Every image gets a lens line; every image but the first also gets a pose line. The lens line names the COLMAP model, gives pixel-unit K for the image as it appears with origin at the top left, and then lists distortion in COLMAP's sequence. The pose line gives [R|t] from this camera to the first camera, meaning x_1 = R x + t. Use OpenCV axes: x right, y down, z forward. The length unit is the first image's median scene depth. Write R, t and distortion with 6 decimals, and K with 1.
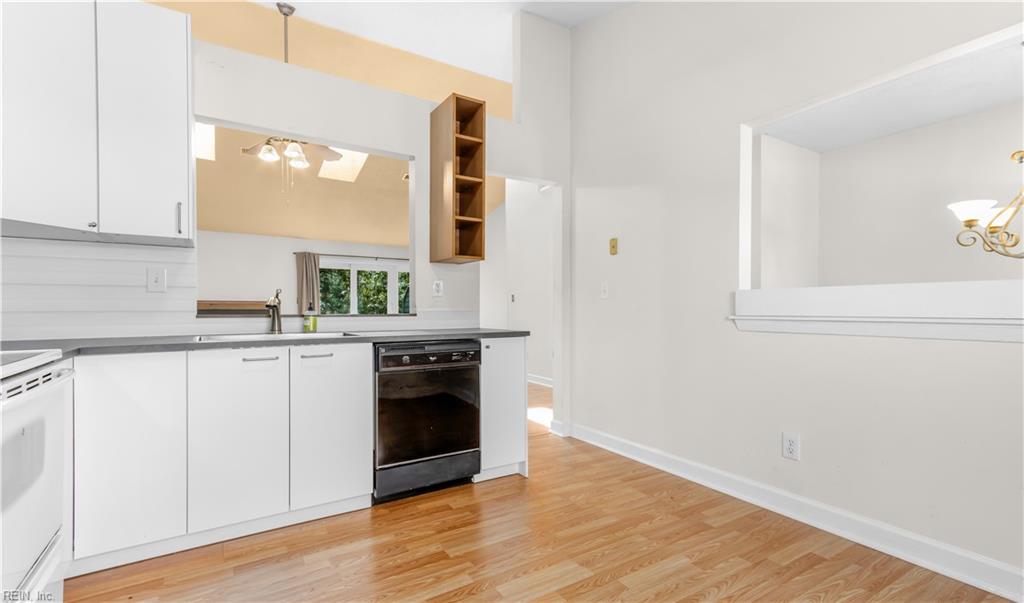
lens RADIAL K [[479.8, 0, 497.2], [0, 479.8, 304.3], [0, 0, 1]] dist [0.027632, -0.000215]
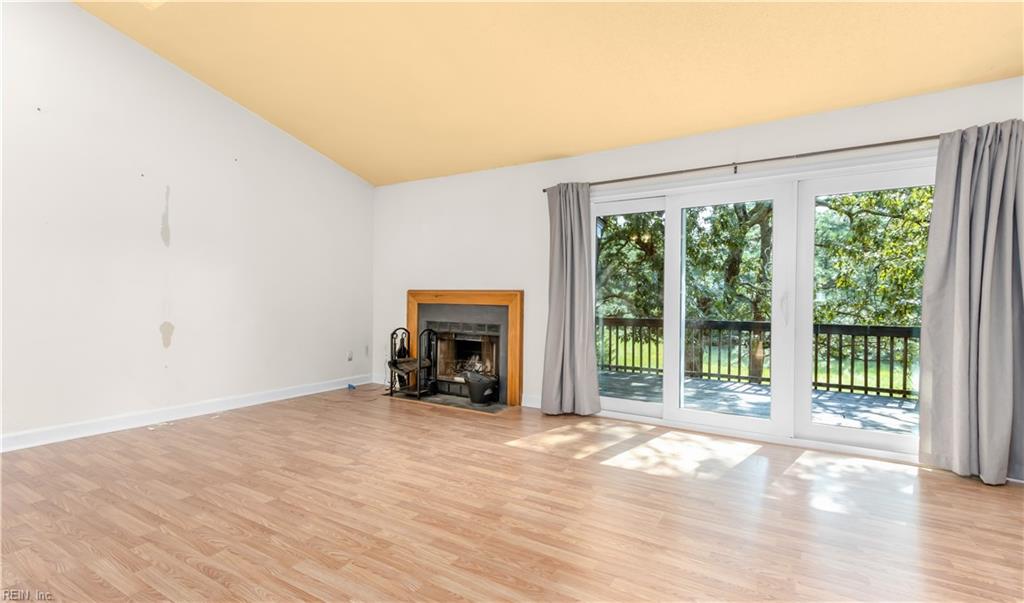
lens RADIAL K [[479.8, 0, 497.2], [0, 479.8, 304.3], [0, 0, 1]] dist [0.027632, -0.000215]
pose [[0.430515, 0.015299, -0.902454, -0.005354], [-0.004624, 0.999881, 0.014745, 0.006151], [0.902571, -0.002175, 0.430535, 2.389584]]
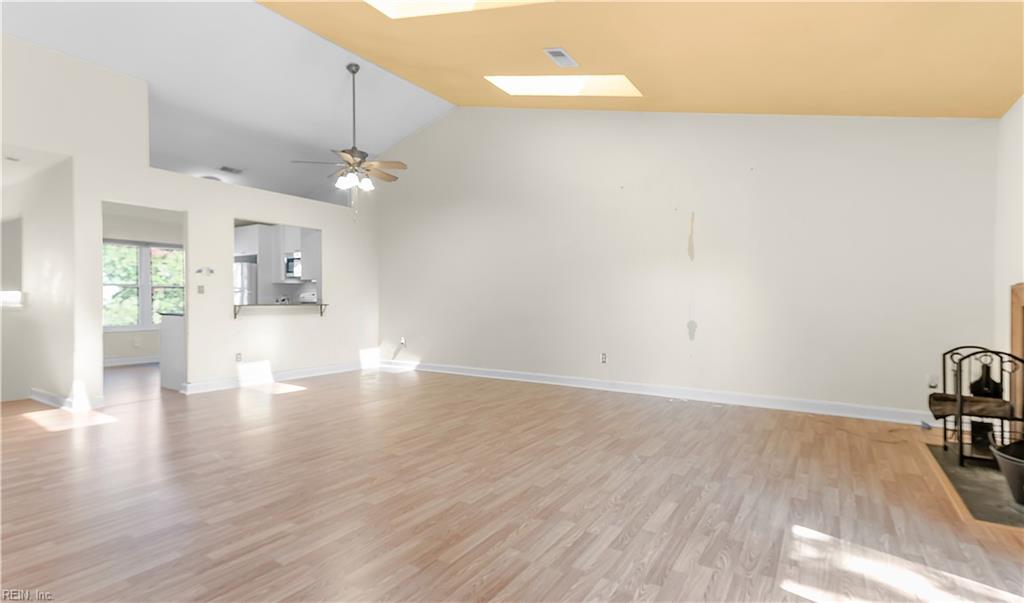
lens RADIAL K [[479.8, 0, 497.2], [0, 479.8, 304.3], [0, 0, 1]] dist [0.027632, -0.000215]
pose [[-0.919669, 0.005051, -0.392661, -0.425037], [0.007182, 0.999966, -0.003959, 0.031275], [0.392628, -0.006461, -0.919675, 3.652971]]
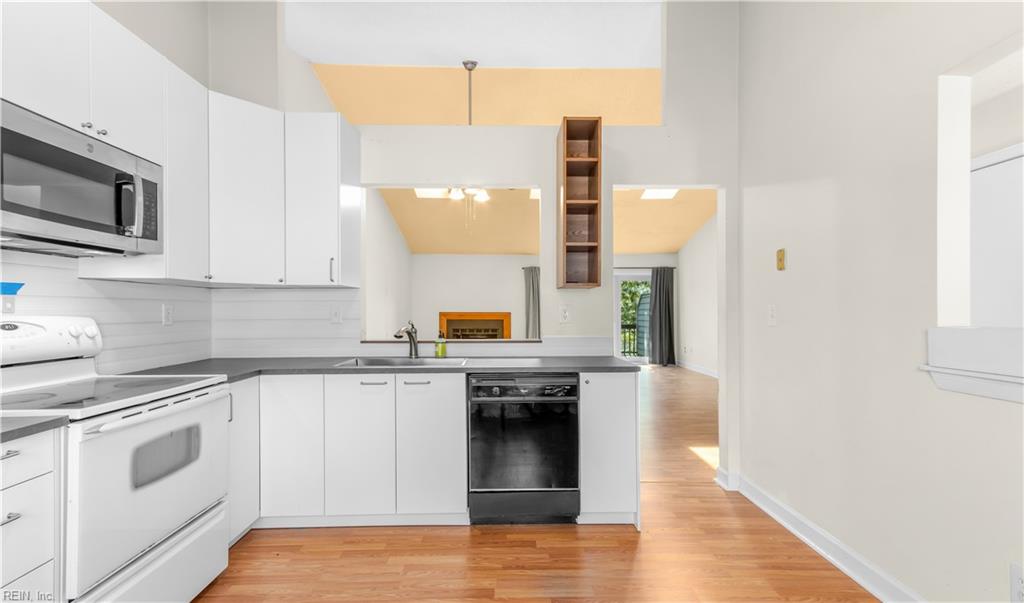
lens RADIAL K [[479.8, 0, 497.2], [0, 479.8, 304.3], [0, 0, 1]] dist [0.027632, -0.000215]
pose [[0.849077, -0.010562, -0.528163, 0.344632], [0.009865, 0.999943, -0.004138, -0.063953], [0.528177, -0.001697, 0.849133, 0.114159]]
